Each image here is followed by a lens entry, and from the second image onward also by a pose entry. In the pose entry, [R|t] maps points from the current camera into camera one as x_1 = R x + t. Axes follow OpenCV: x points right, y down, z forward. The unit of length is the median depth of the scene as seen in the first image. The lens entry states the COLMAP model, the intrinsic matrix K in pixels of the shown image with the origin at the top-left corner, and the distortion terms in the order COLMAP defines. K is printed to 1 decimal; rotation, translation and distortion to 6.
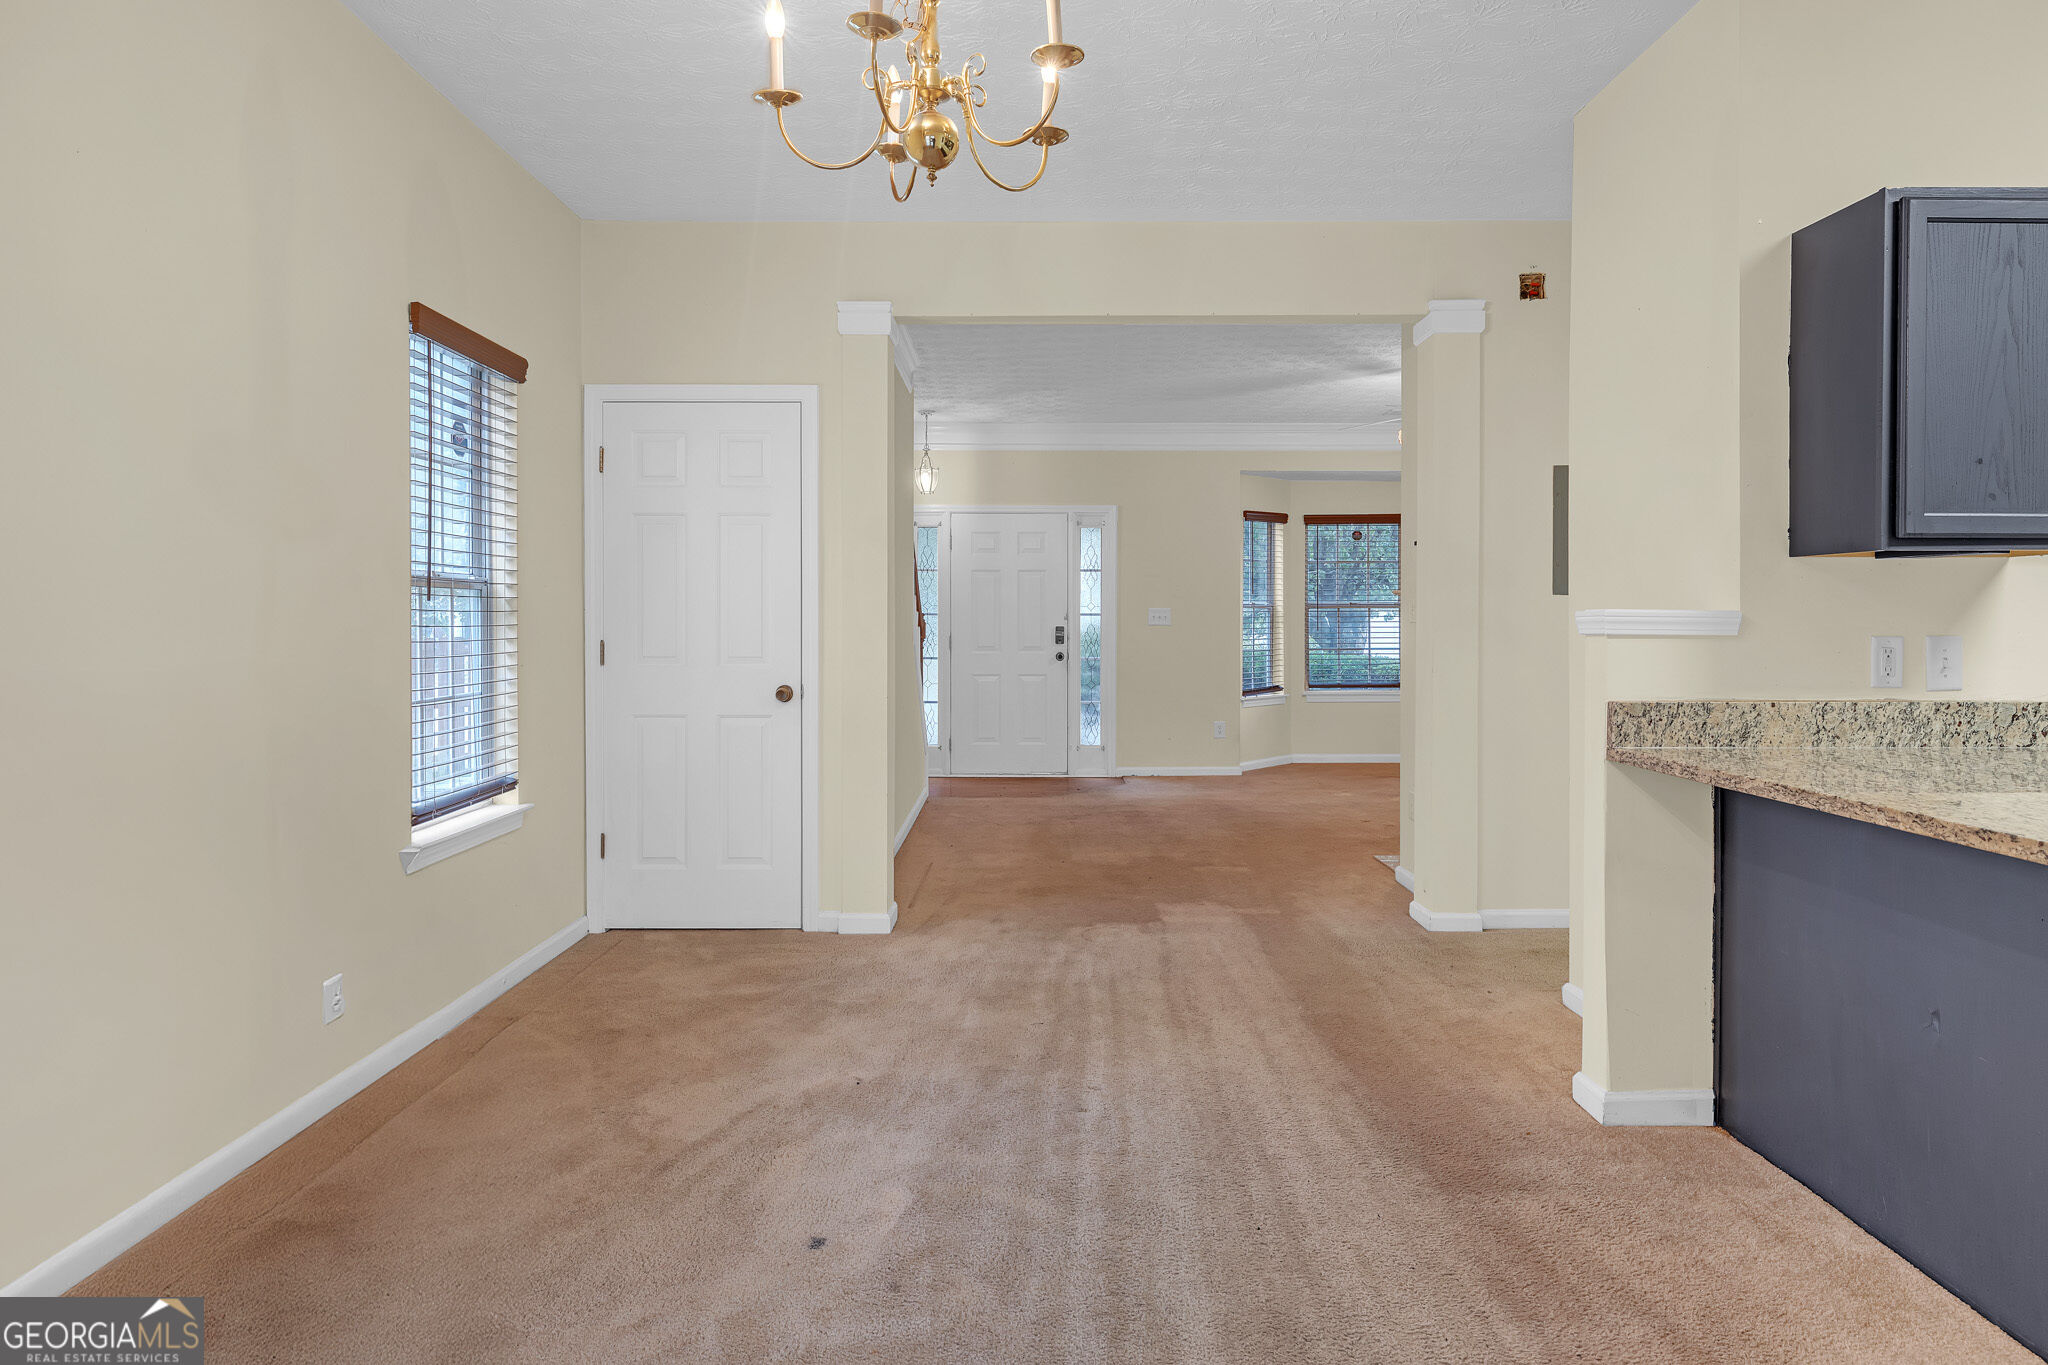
lens RADIAL K [[1199.8, 0, 1011.7], [0, 1199.8, 627.4], [0, 0, 1]] dist [-0.005765, 0.003262]
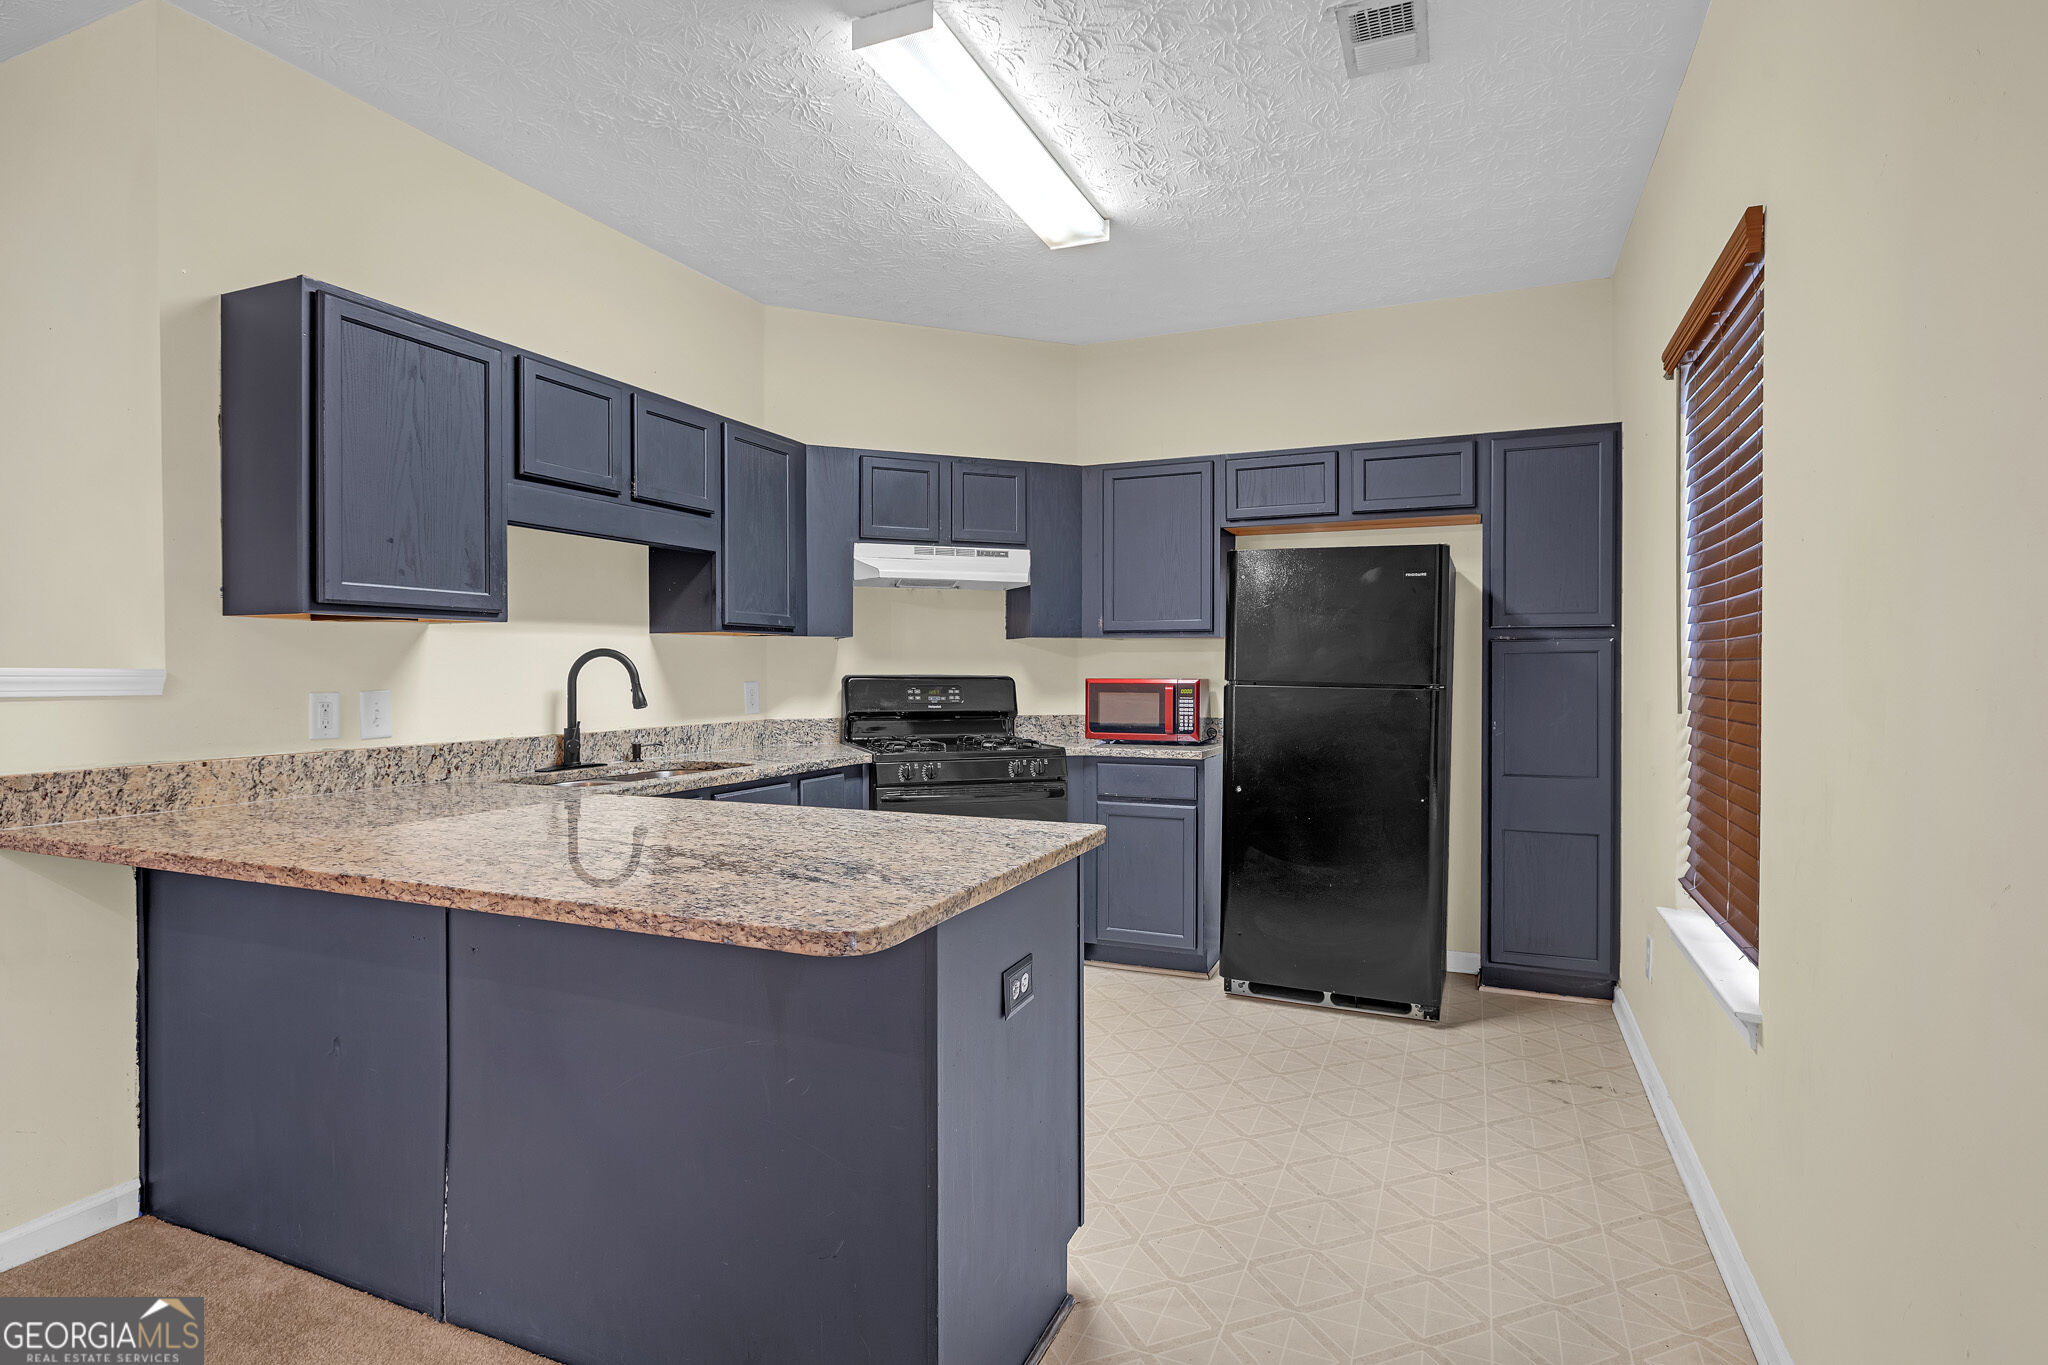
lens RADIAL K [[1024.9, 0, 1045.8], [0, 1024.9, 675.9], [0, 0, 1]] dist [-0.001643, -0.001405]
pose [[0.389256, -0.008569, 0.921090, 0.123549], [0.008117, 0.999950, 0.005872, -0.007424], [-0.921094, 0.005191, 0.389306, 0.027820]]
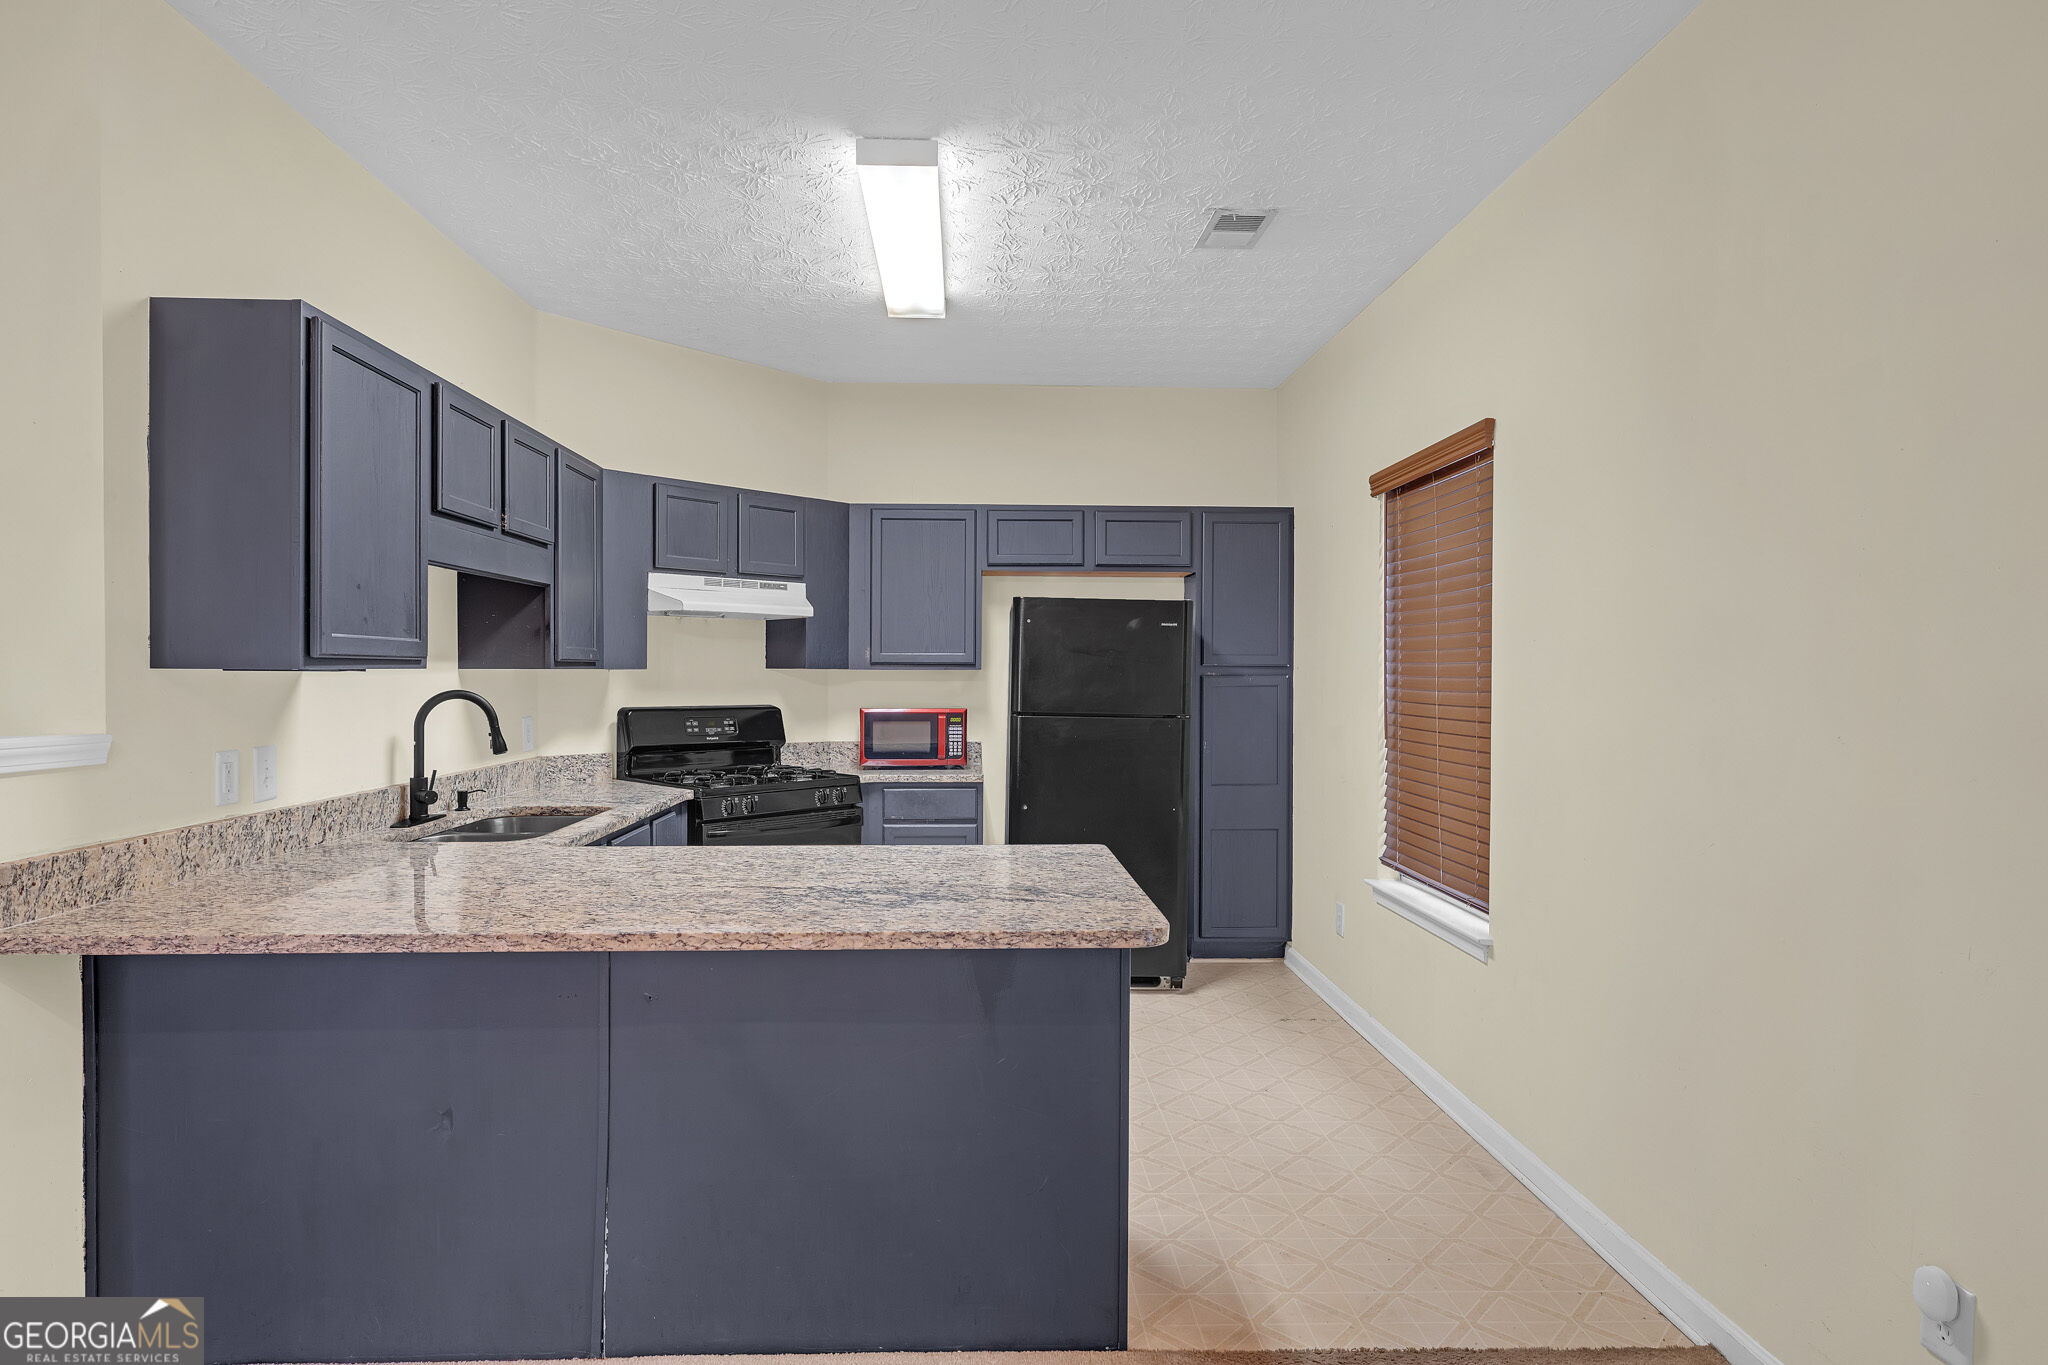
lens RADIAL K [[1097.6, 0, 1027.3], [0, 1097.6, 677.6], [0, 0, 1]] dist [-0.004136, 0.000592]
pose [[-0.049965, -0.007891, 0.998720, -0.173385], [0.003005, 0.999963, 0.008052, -0.055262], [-0.998746, 0.003404, -0.049940, 0.393638]]
